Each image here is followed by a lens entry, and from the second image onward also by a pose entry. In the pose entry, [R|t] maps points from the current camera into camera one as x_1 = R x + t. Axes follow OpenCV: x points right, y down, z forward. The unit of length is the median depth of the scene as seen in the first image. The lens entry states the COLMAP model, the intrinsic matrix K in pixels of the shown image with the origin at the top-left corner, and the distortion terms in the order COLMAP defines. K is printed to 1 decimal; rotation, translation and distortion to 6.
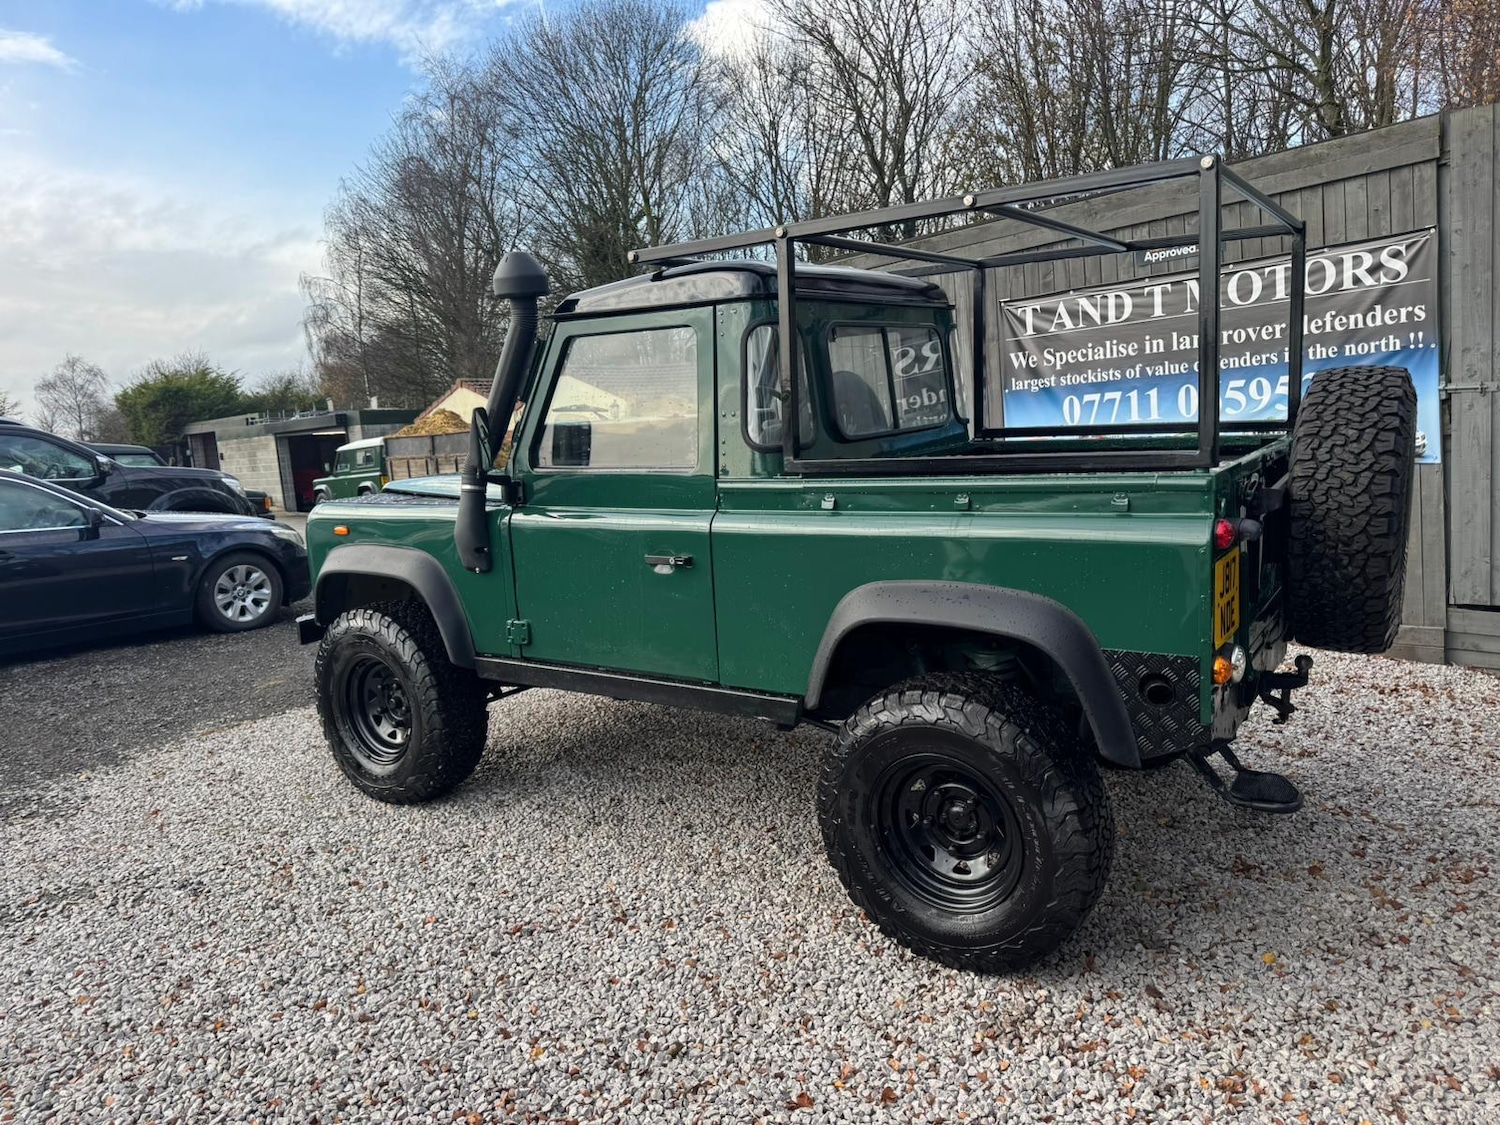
lens RADIAL K [[1043.1, 0, 770.9], [0, 1043.1, 565.5], [0, 0, 1]] dist [0.015948, -0.017162]
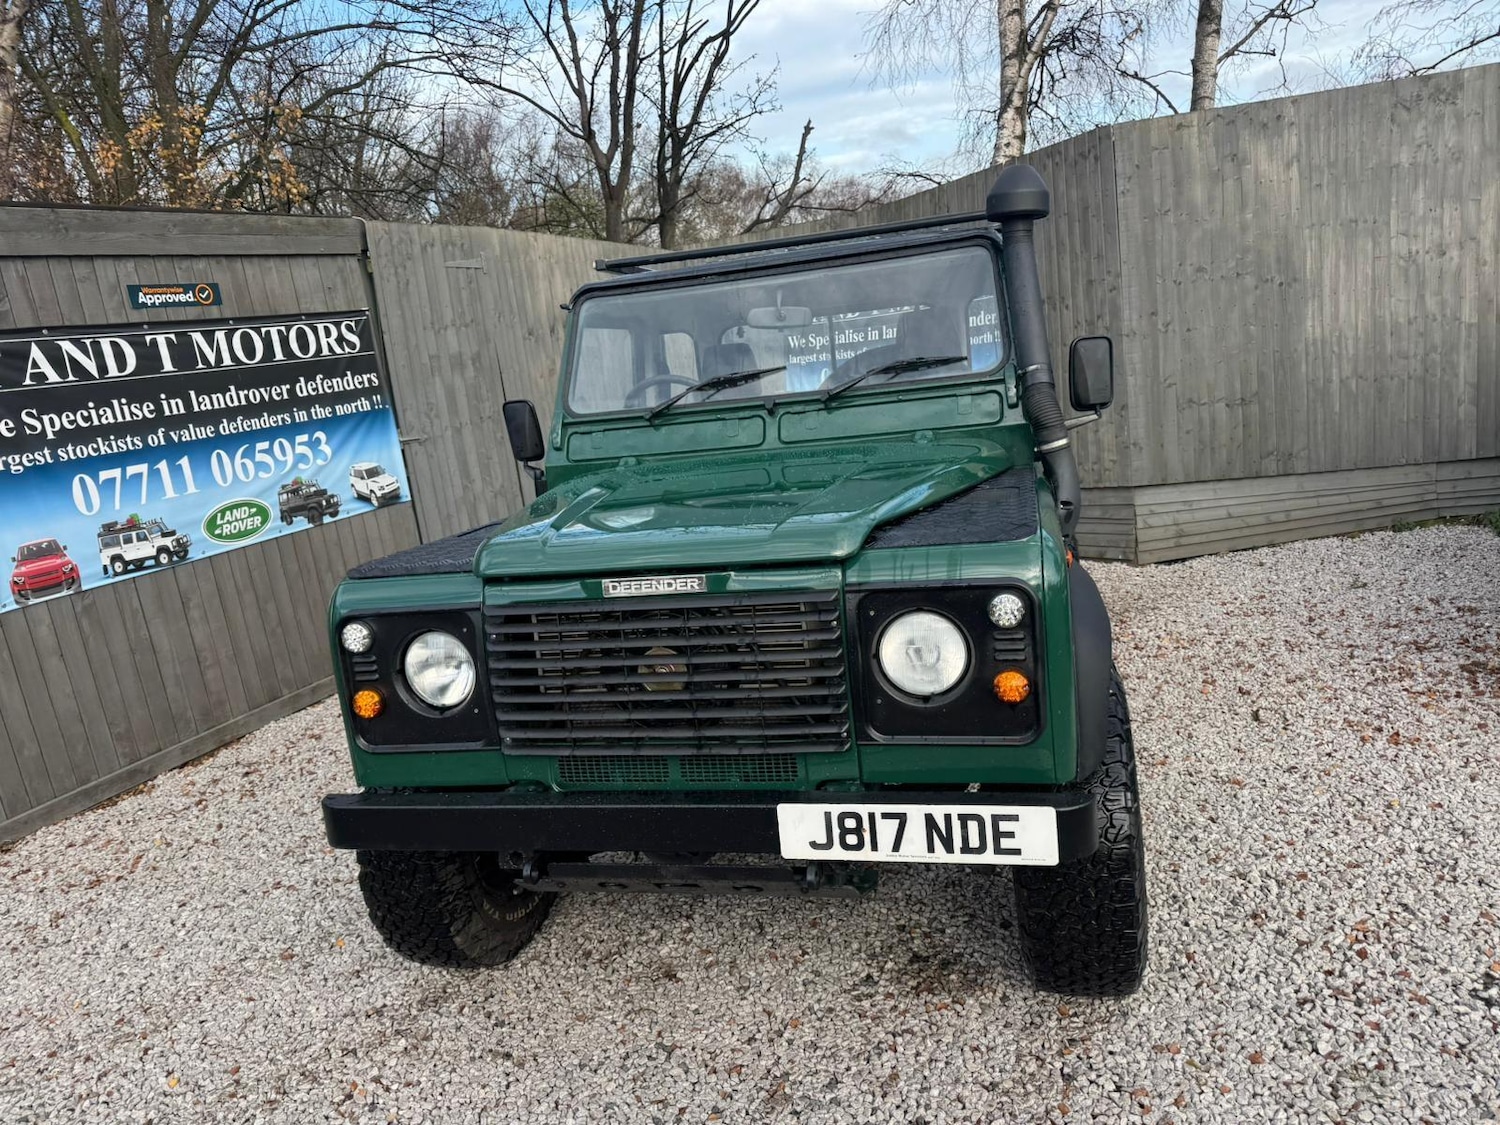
lens RADIAL K [[1046.8, 0, 765.1], [0, 1046.8, 563.1], [0, 0, 1]] dist [-0.005096, 0.001977]
pose [[-0.317339, -0.080895, 0.944856, -1.127703], [0.271449, 0.946916, 0.172240, -0.212881], [-0.908632, 0.311138, -0.278534, 1.662695]]
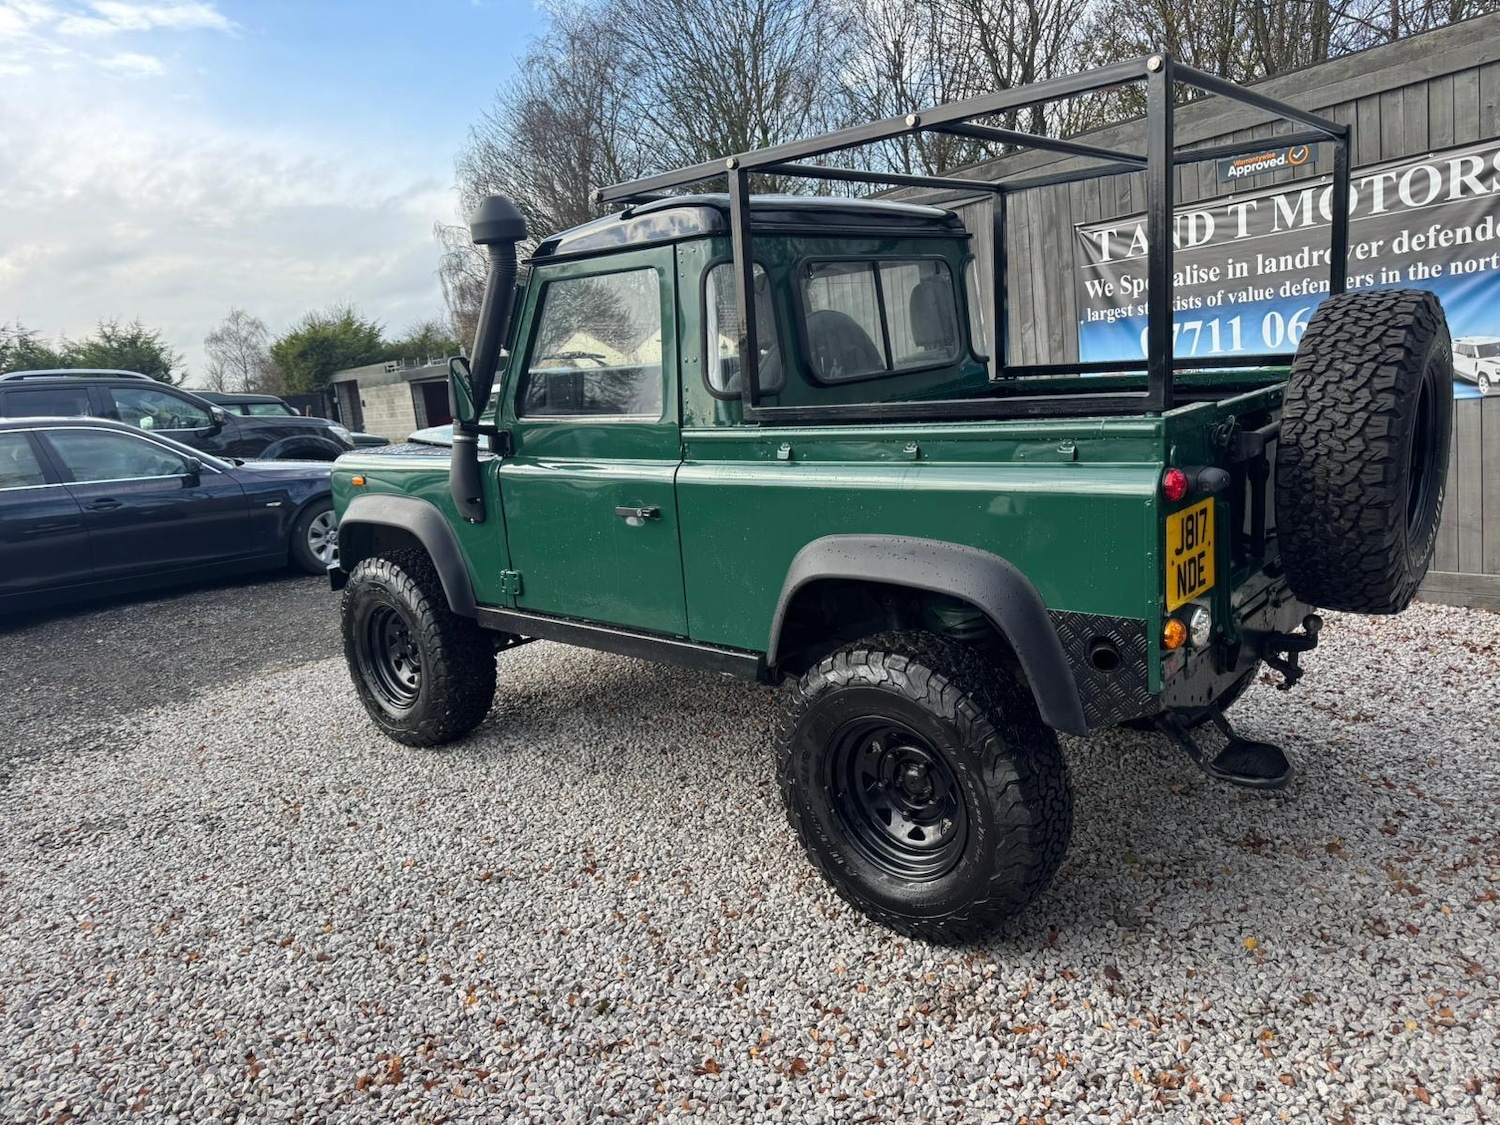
lens RADIAL K [[1043.1, 0, 770.9], [0, 1043.1, 565.5], [0, 0, 1]] dist [0.015948, -0.017162]
pose [[0.991872, 0.004064, -0.127176, 0.153526], [0.003328, 0.998319, 0.057857, -0.010897], [0.127198, -0.057810, 0.990191, 0.045254]]
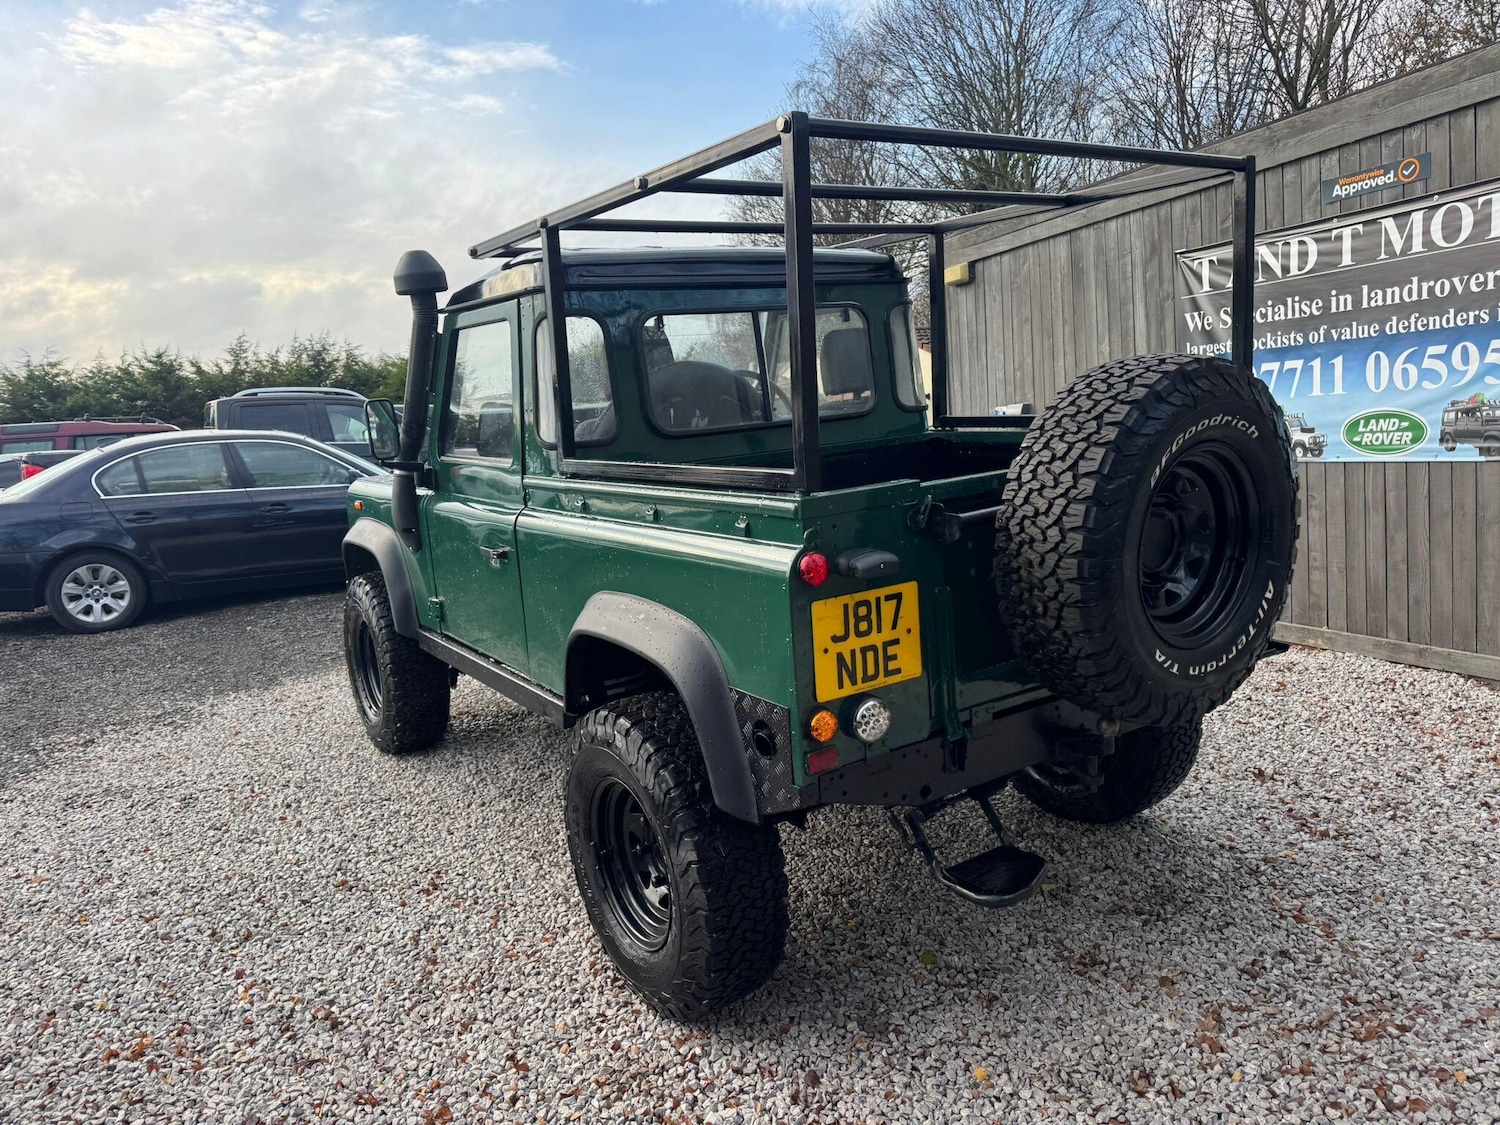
lens RADIAL K [[1048.5, 0, 770.6], [0, 1048.5, 574.3], [0, 0, 1]] dist [0.010188, -0.010611]
pose [[0.925223, 0.062706, -0.374206, 0.544410], [-0.044889, 0.997413, 0.056149, -0.054512], [0.376759, -0.035153, 0.925644, 0.157511]]
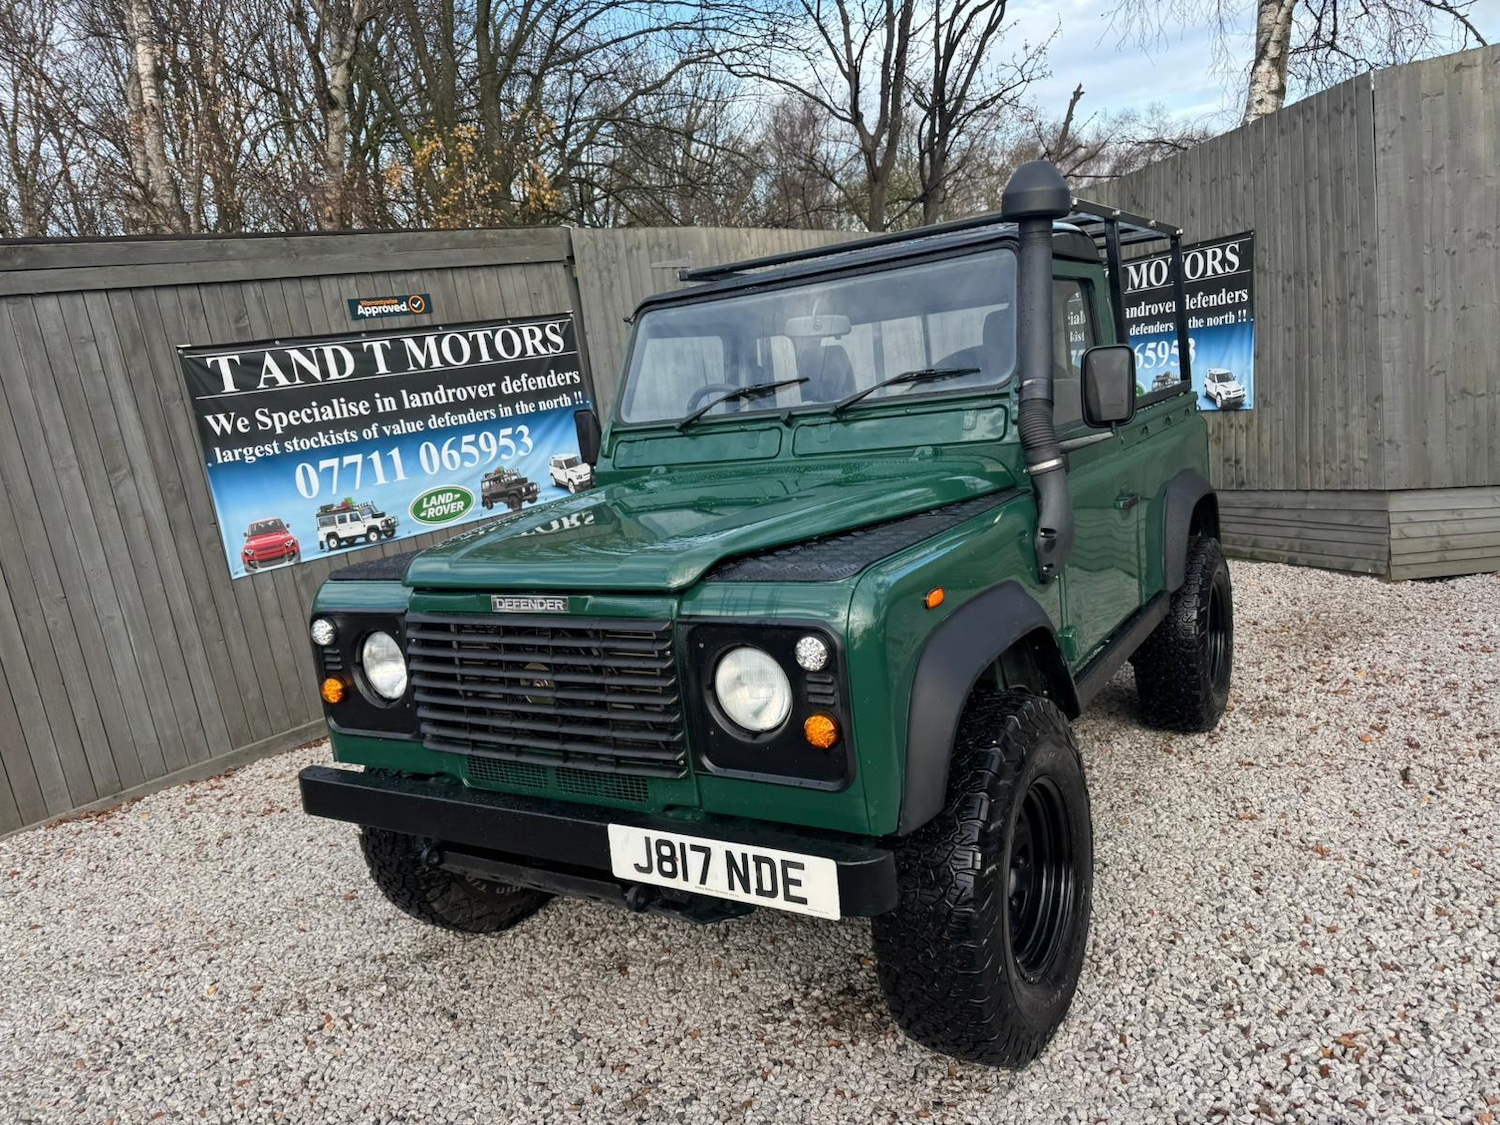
lens RADIAL K [[1039.6, 0, 774.2], [0, 1039.6, 574.1], [0, 0, 1]] dist [0.030906, -0.036085]
pose [[-0.021909, -0.119844, 0.992551, -1.177718], [0.271841, 0.954671, 0.121270, -0.162231], [-0.962093, 0.272473, 0.011663, 1.365587]]
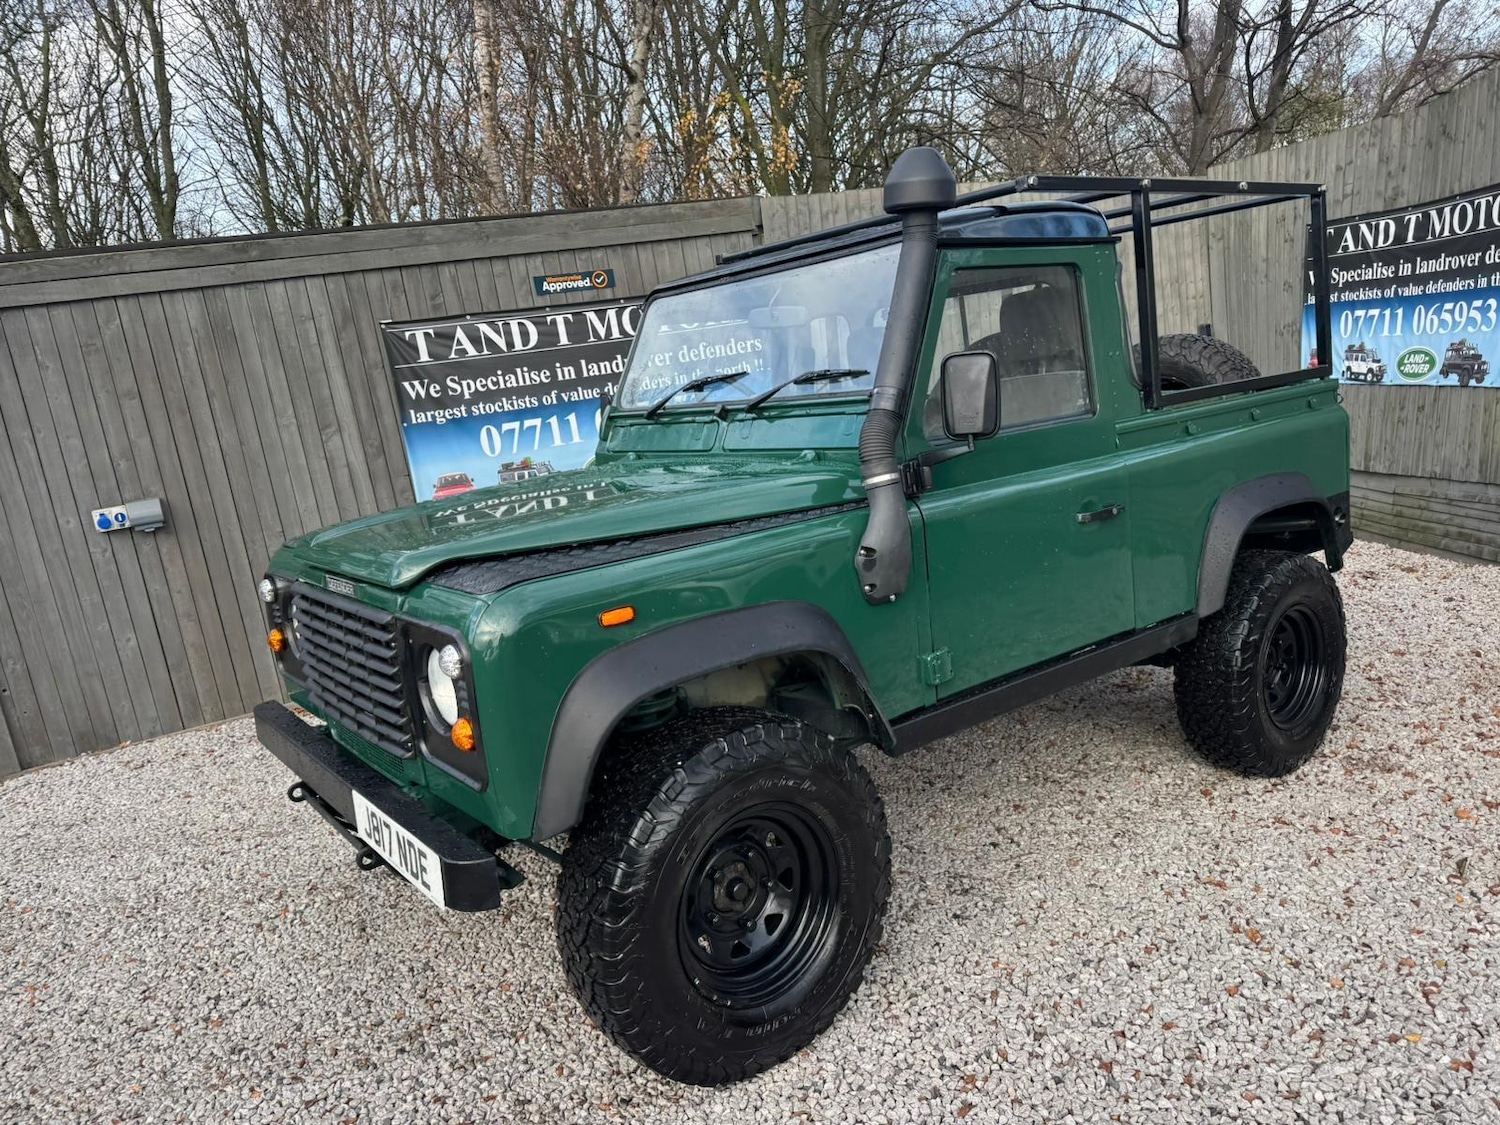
lens RADIAL K [[1040.6, 0, 786.6], [0, 1040.6, 578.6], [0, 0, 1]] dist [0.053678, -0.063187]
pose [[0.322084, -0.159257, 0.933220, -1.112660], [0.234827, 0.968382, 0.084211, -0.094126], [-0.917125, 0.192023, 0.349299, 0.936874]]
